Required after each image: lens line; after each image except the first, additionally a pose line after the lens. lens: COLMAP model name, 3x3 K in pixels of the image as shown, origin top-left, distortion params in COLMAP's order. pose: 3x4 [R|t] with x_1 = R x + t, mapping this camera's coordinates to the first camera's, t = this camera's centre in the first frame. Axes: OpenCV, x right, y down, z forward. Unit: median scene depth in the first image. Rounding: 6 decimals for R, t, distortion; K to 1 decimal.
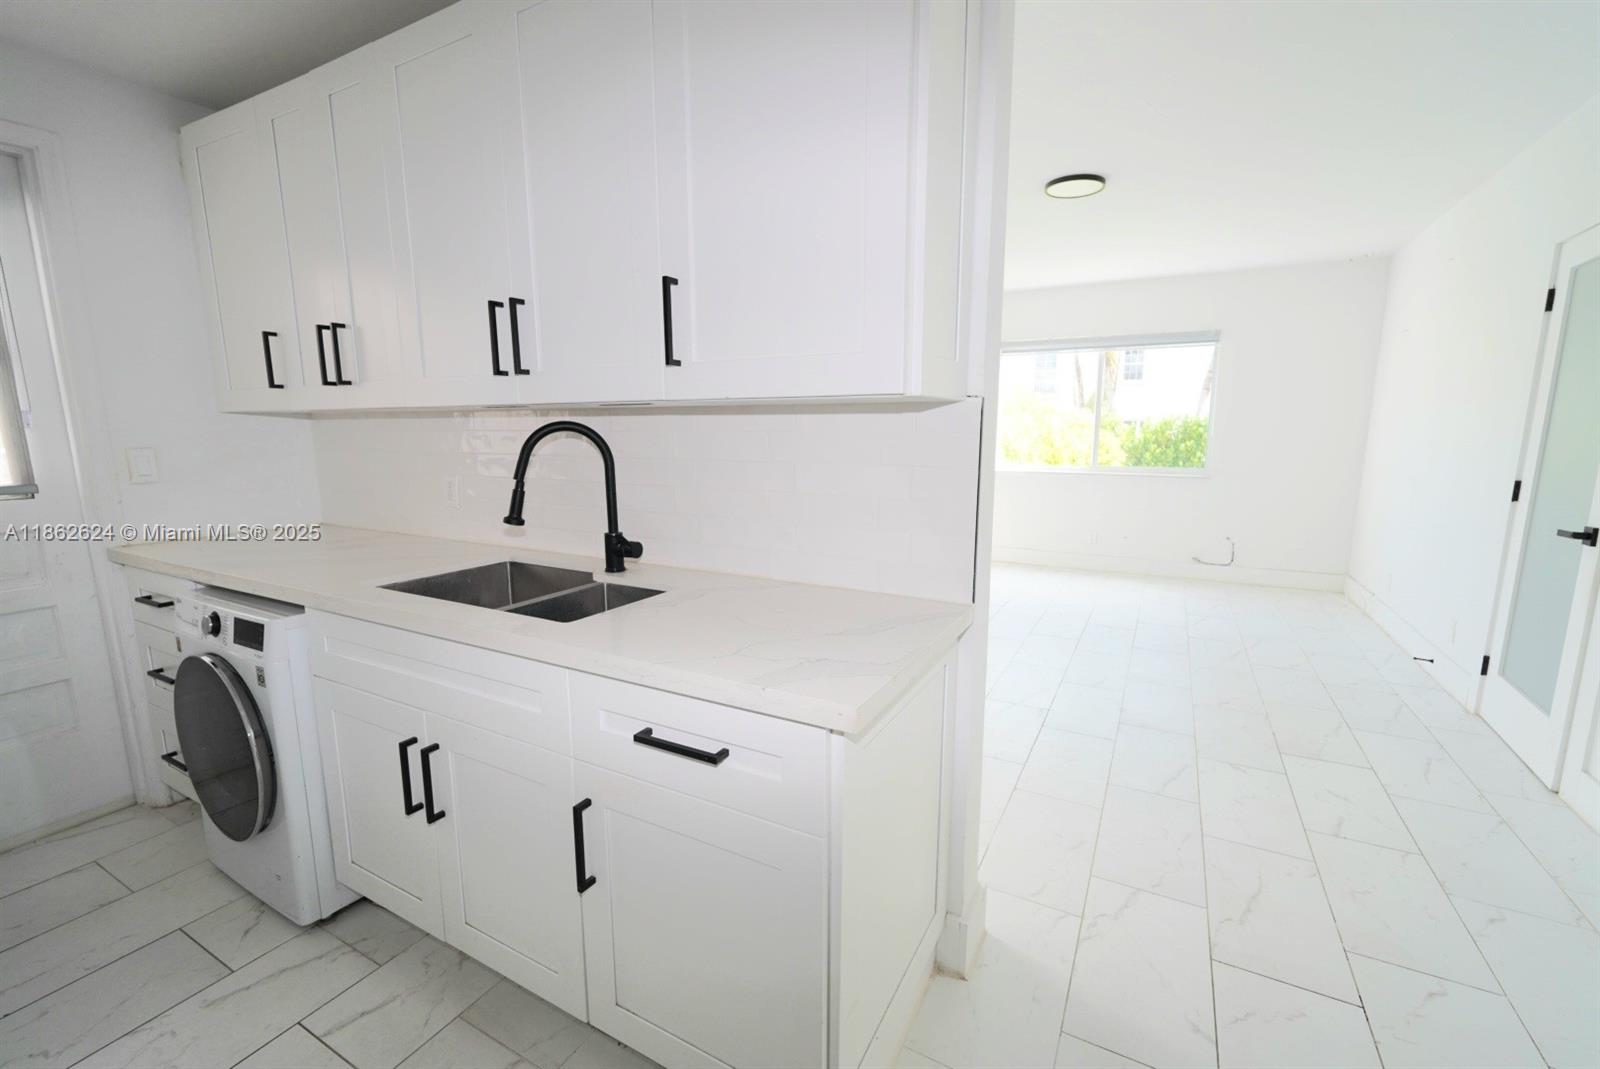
lens RADIAL K [[673.7, 0, 796.1], [0, 673.7, 534.2], [0, 0, 1]] dist [-0.003711, 0.002310]
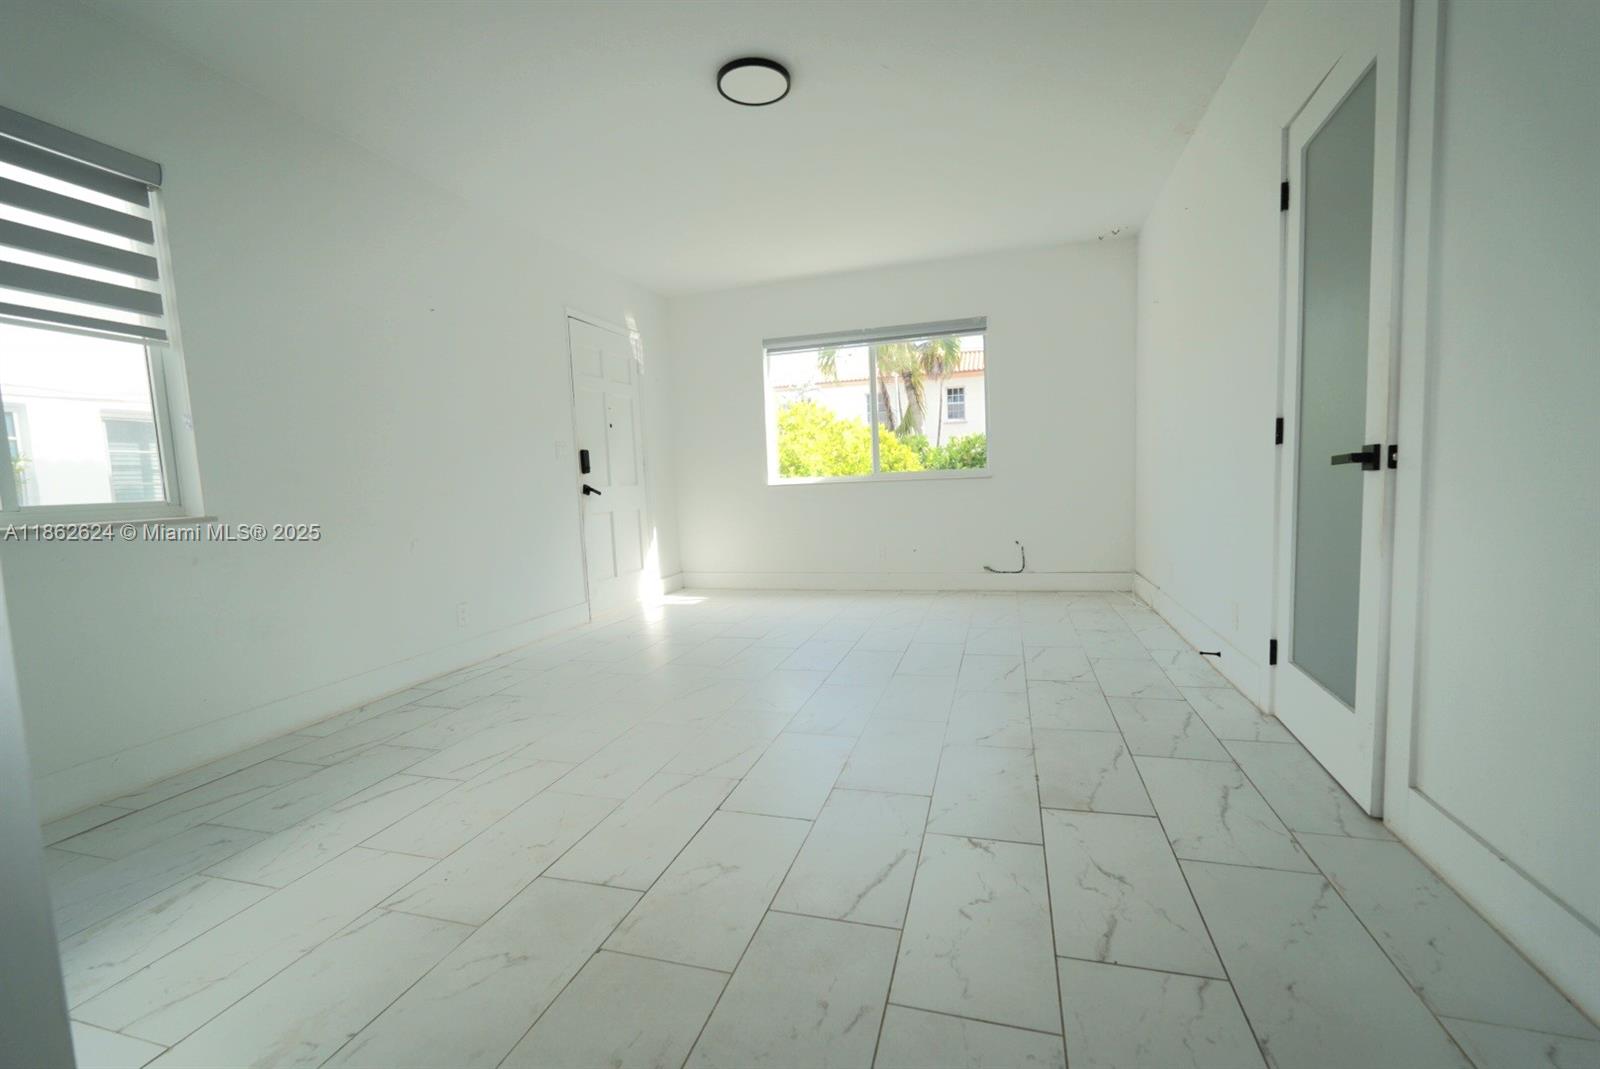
lens RADIAL K [[673.7, 0, 808.0], [0, 673.7, 536.1], [0, 0, 1]] dist [-0.003711, 0.002310]
pose [[0.975586, -0.058352, 0.211723, 0.412479], [0.074866, 0.994675, -0.070833, 0.093638], [-0.206462, 0.084955, 0.974759, 0.411714]]
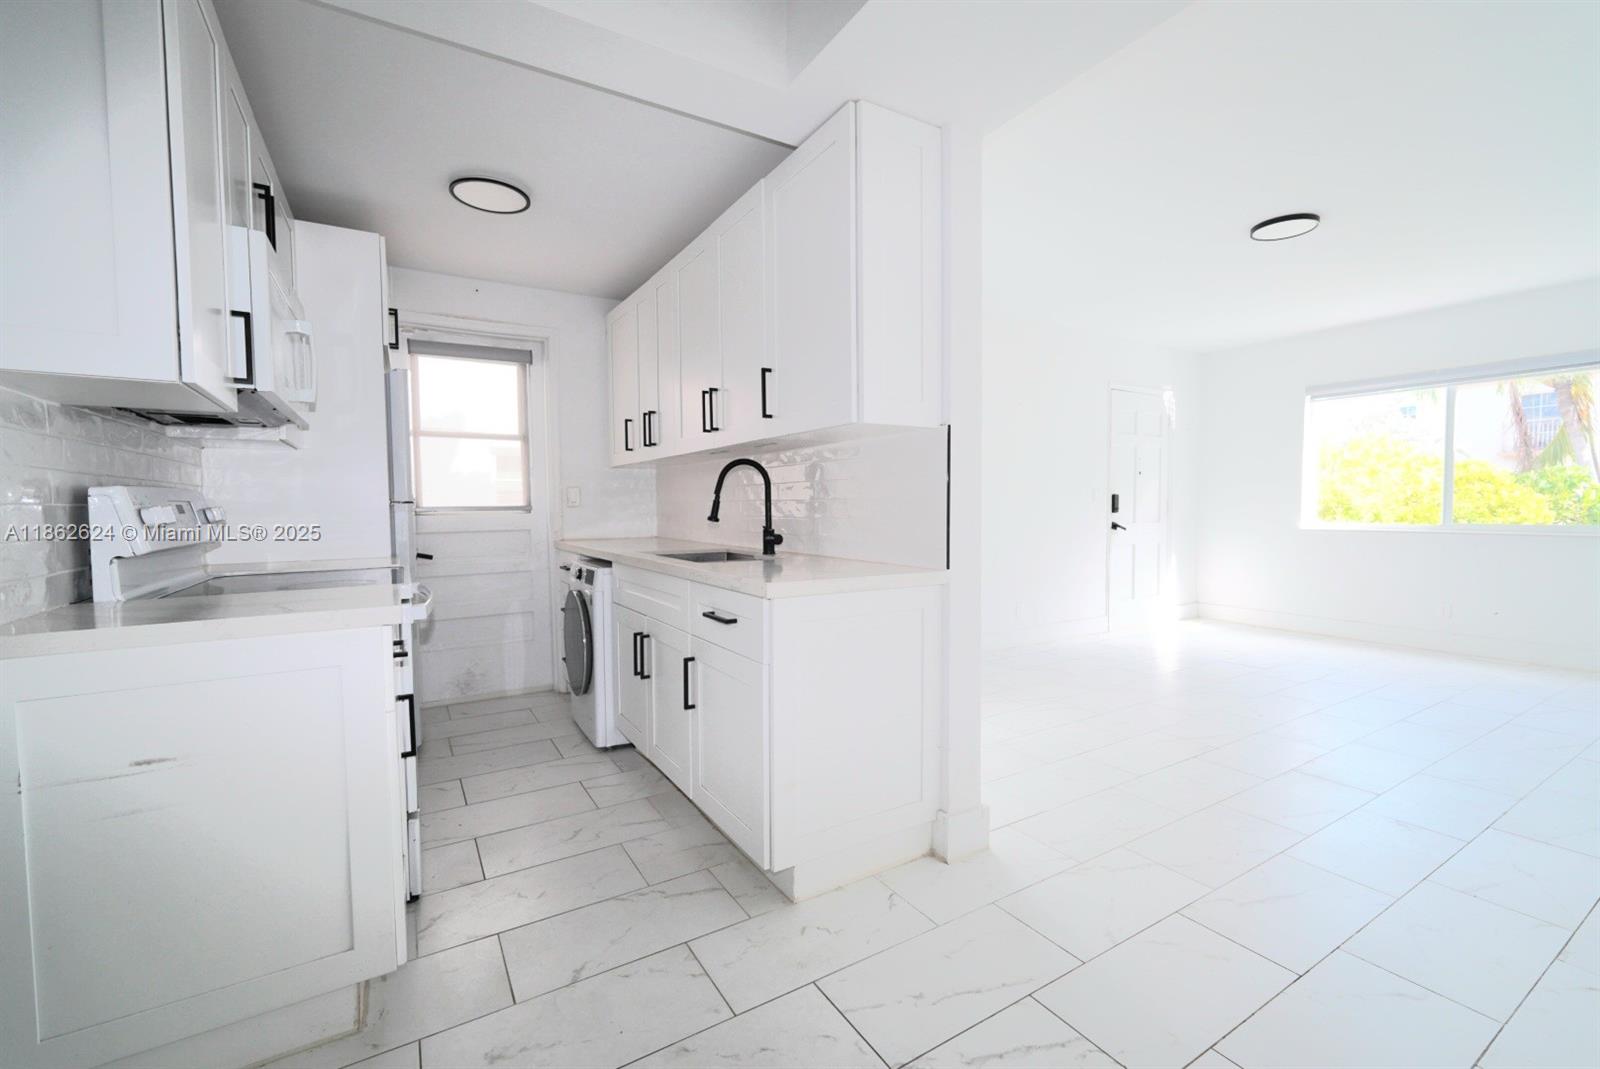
lens RADIAL K [[673.7, 0, 798.6], [0, 673.7, 534.8], [0, 0, 1]] dist [-0.003711, 0.002310]
pose [[0.865044, 0.018387, -0.501359, 0.441455], [-0.074646, 0.992922, -0.092381, 0.115904], [0.496111, 0.117338, 0.860294, -0.234968]]
